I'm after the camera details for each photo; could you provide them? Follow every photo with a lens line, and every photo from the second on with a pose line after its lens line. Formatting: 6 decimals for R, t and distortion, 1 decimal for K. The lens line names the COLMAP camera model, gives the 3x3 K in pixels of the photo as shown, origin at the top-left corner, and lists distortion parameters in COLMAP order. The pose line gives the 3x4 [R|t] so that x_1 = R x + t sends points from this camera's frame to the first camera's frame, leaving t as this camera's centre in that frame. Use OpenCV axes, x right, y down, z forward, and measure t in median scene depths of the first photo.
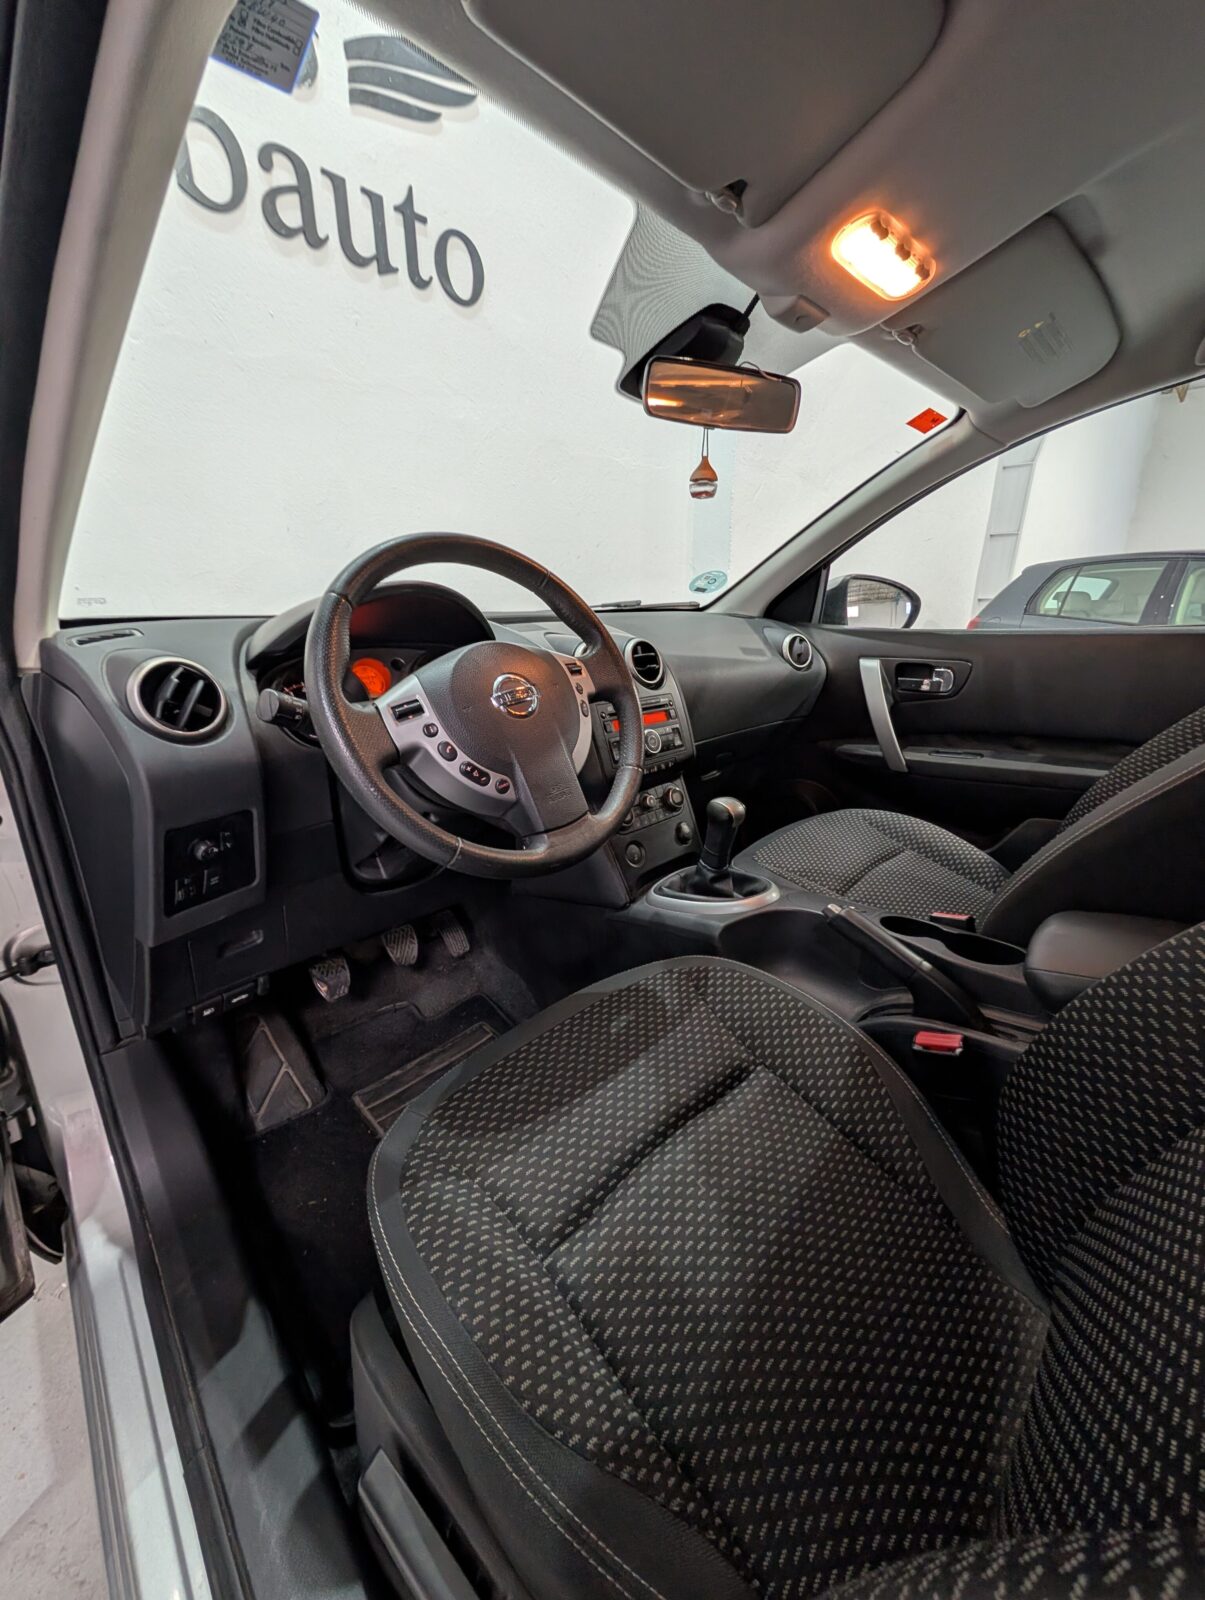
lens RADIAL K [[604.0, 0, 602.3], [0, 604.0, 799.1], [0, 0, 1]] dist [-0.002453, 0.000313]
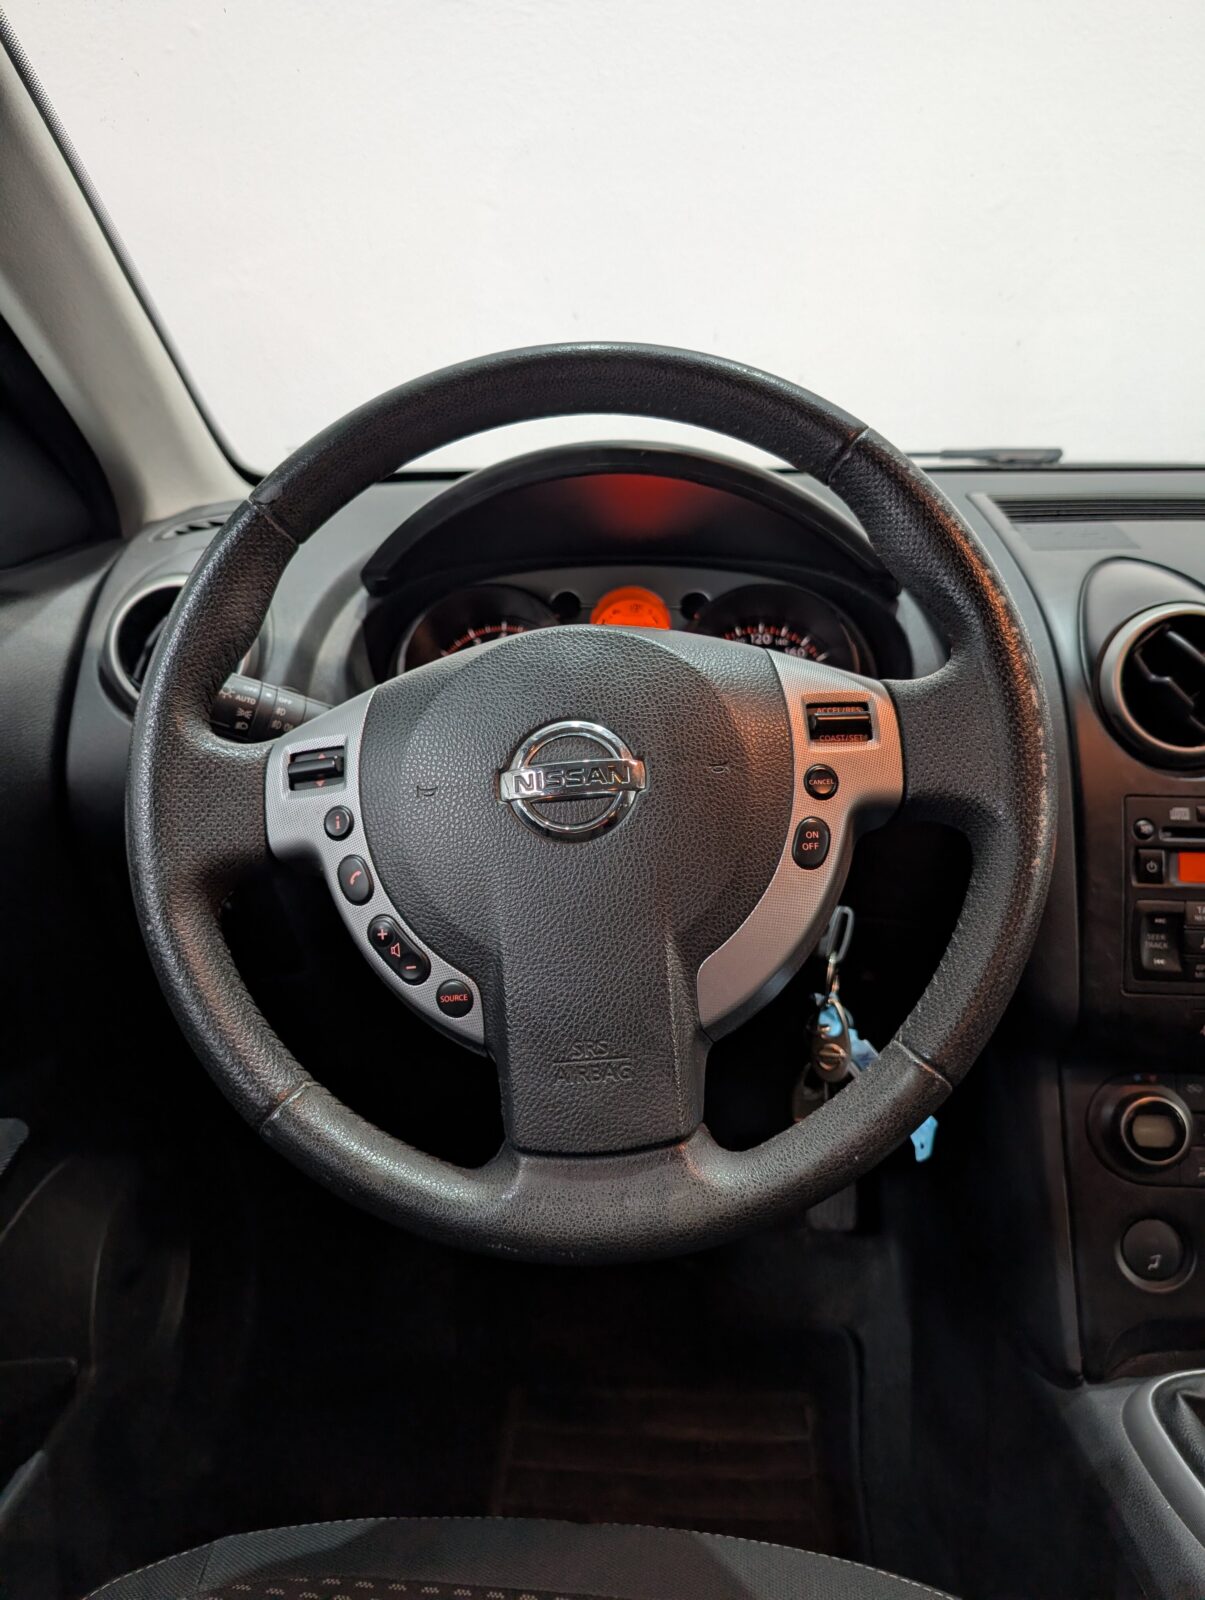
lens RADIAL K [[1166.3, 0, 603.6], [0, 1166.3, 797.4], [0, 0, 1]] dist [0.014662, -0.013293]
pose [[0.661201, 0.249122, -0.707639, 0.129496], [-0.228673, 0.965294, 0.126161, -0.084758], [0.714509, 0.078400, 0.695220, 0.165662]]
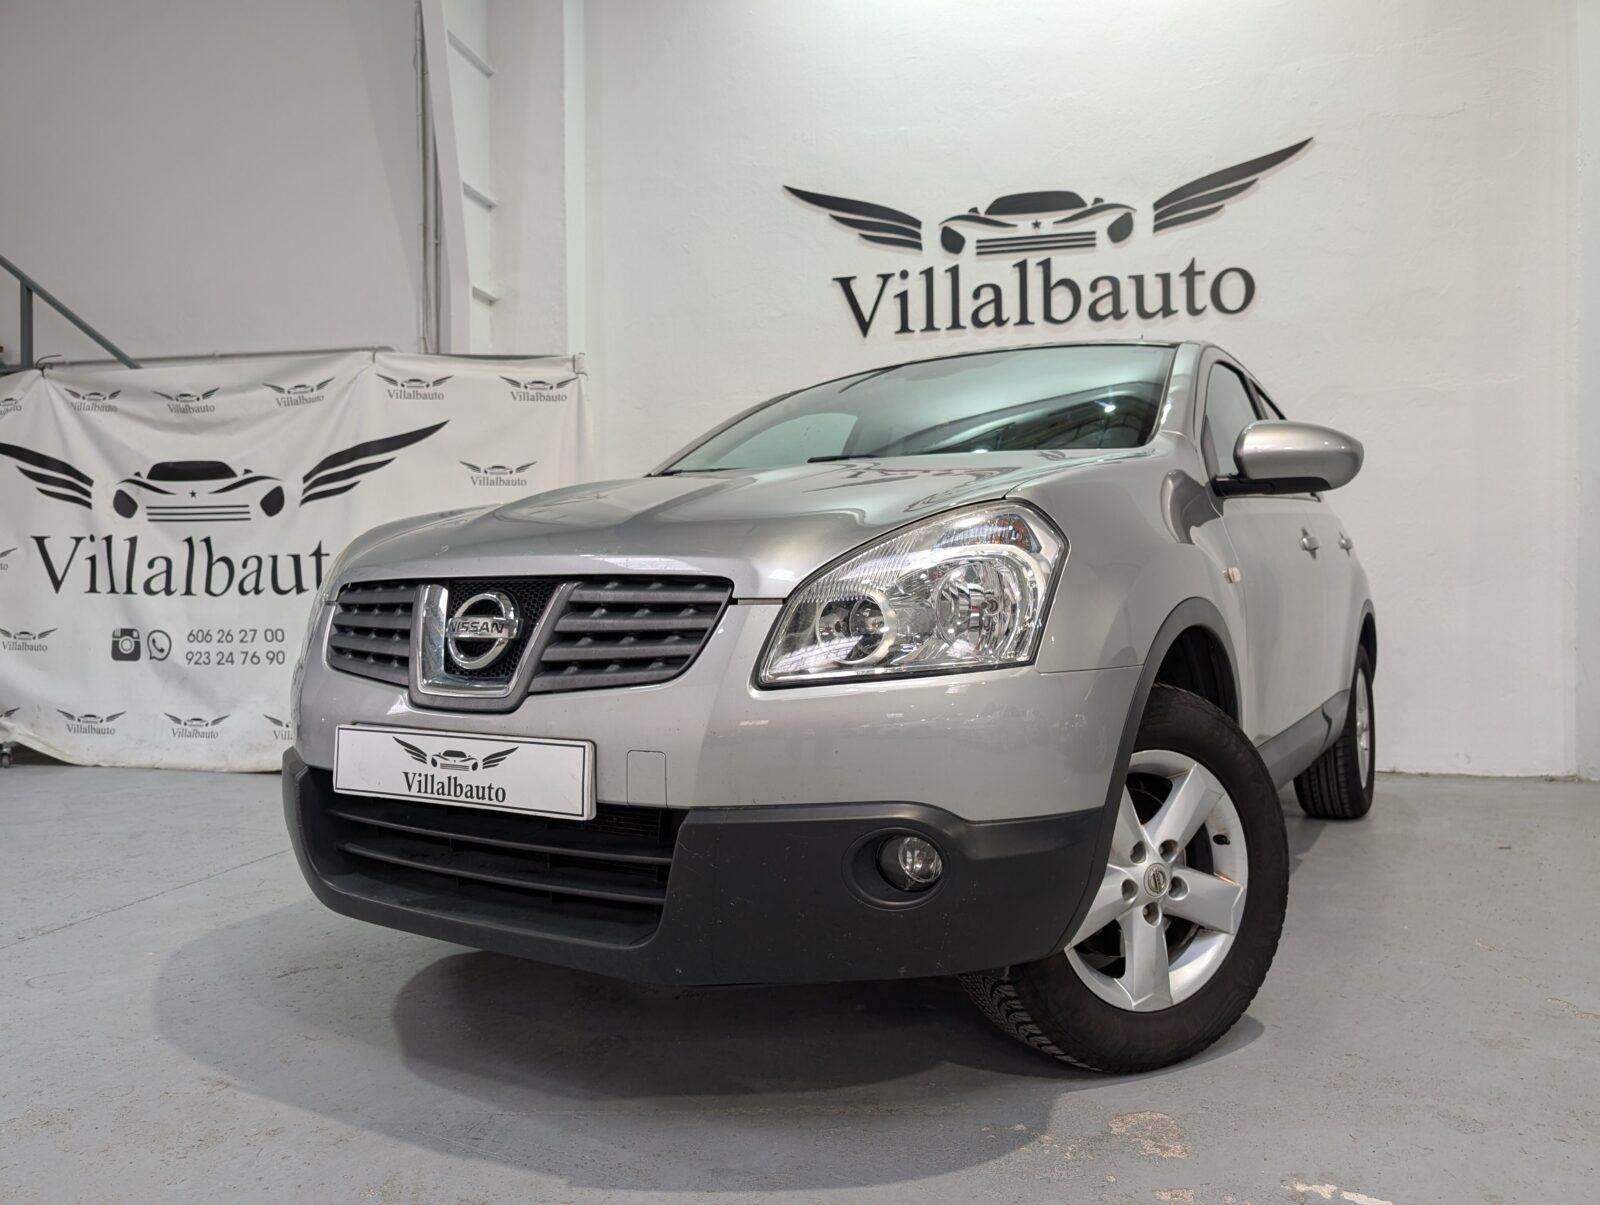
lens RADIAL K [[1166.3, 0, 791.5], [0, 1166.3, 605.9], [0, 0, 1]] dist [0.014662, -0.013293]
pose [[0.526924, 0.001814, -0.849911, 1.734245], [-0.256885, 0.953567, -0.157227, 0.522944], [0.810162, 0.301176, 0.502923, -1.047386]]
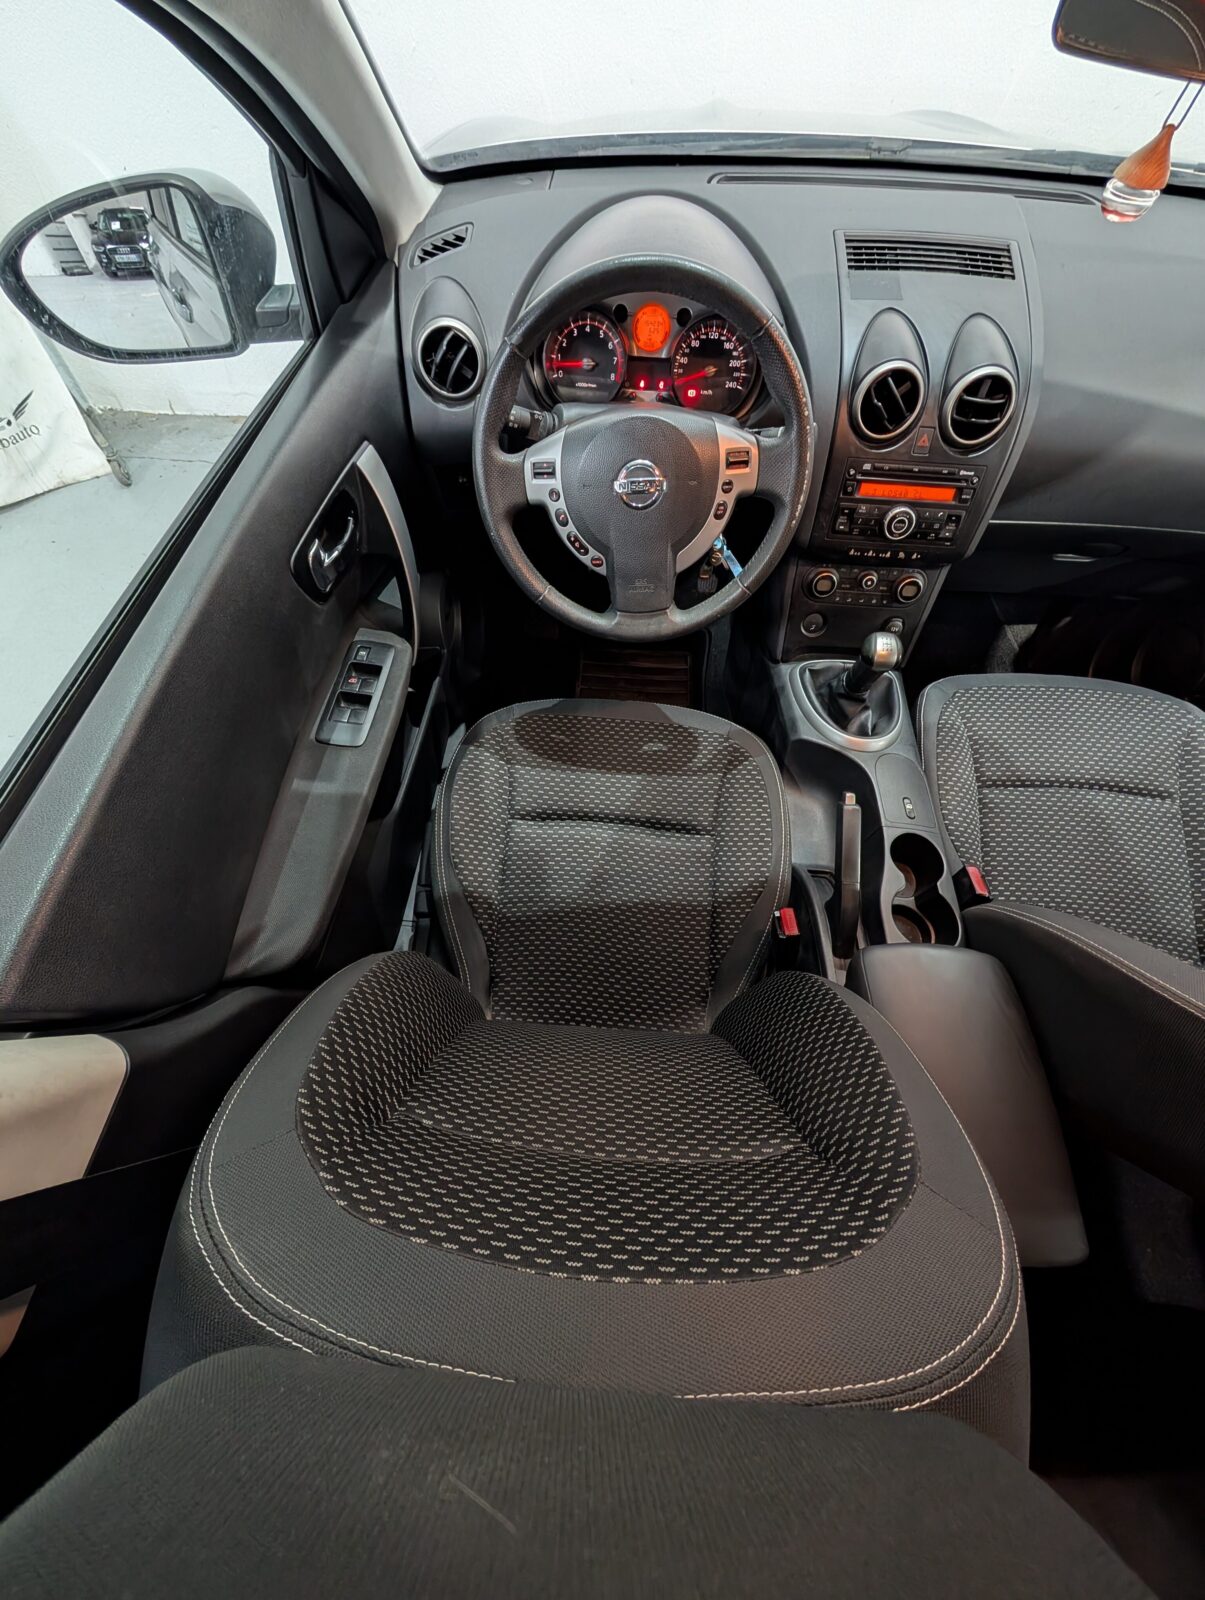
lens RADIAL K [[604.0, 0, 601.7], [0, 604.0, 799.4], [0, 0, 1]] dist [-0.002453, 0.000313]
pose [[0.669245, 0.668032, -0.325338, 0.176491], [-0.252403, 0.616197, 0.746053, -0.201353], [0.698859, -0.417176, 0.581000, 0.030488]]
